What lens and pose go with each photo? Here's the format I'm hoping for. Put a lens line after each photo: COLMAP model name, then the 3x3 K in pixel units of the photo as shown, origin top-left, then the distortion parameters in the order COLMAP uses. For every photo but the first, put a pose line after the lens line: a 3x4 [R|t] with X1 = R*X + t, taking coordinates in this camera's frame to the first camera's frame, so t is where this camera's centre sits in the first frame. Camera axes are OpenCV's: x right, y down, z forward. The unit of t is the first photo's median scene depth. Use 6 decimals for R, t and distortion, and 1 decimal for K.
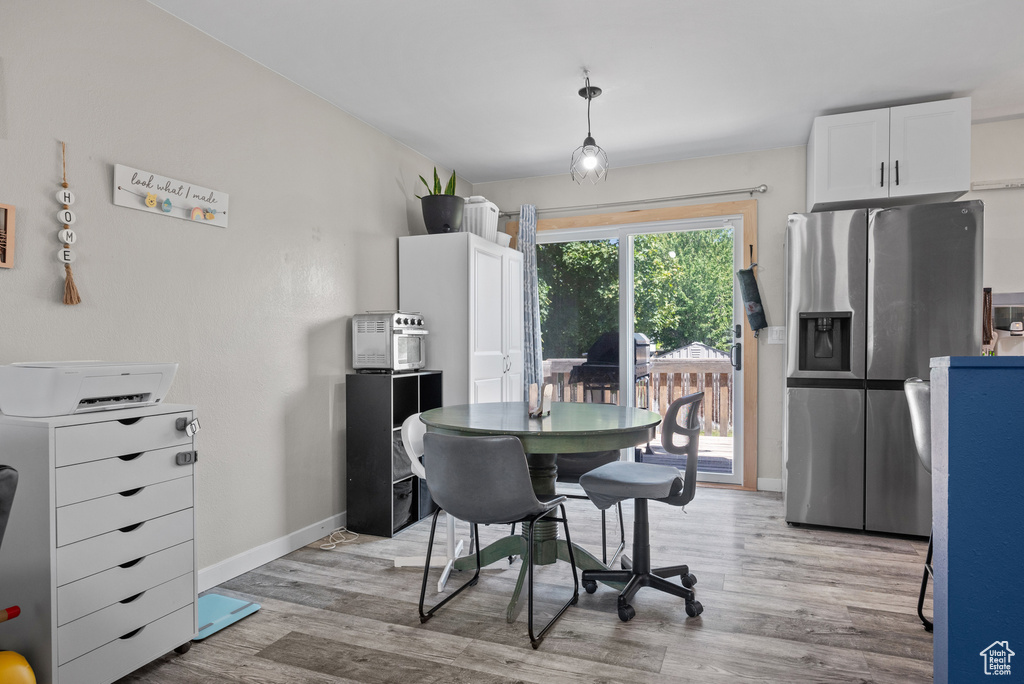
lens RADIAL K [[595.3, 0, 516.8], [0, 595.3, 356.5], [0, 0, 1]] dist [-0.000135, 0.000246]
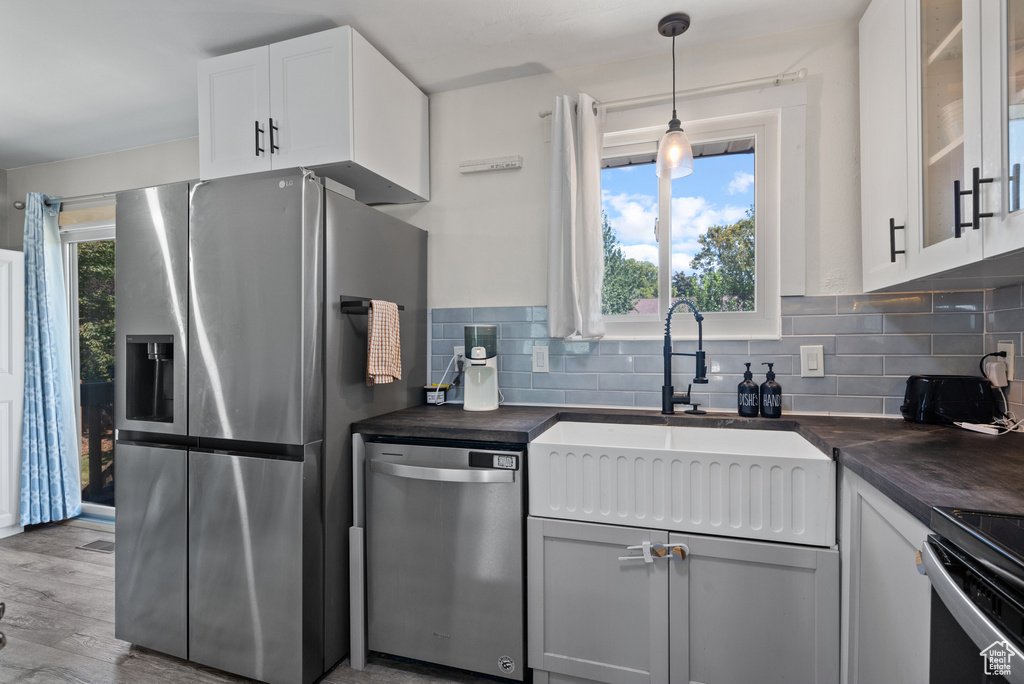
lens RADIAL K [[498.1, 0, 512.0], [0, 498.1, 342.0], [0, 0, 1]] dist [-0.003288, -0.000529]
pose [[0.997841, 0.002439, 0.065632, 0.829810], [-0.001079, 0.999784, -0.020747, -0.050937], [-0.065668, 0.020632, 0.997628, 0.377712]]
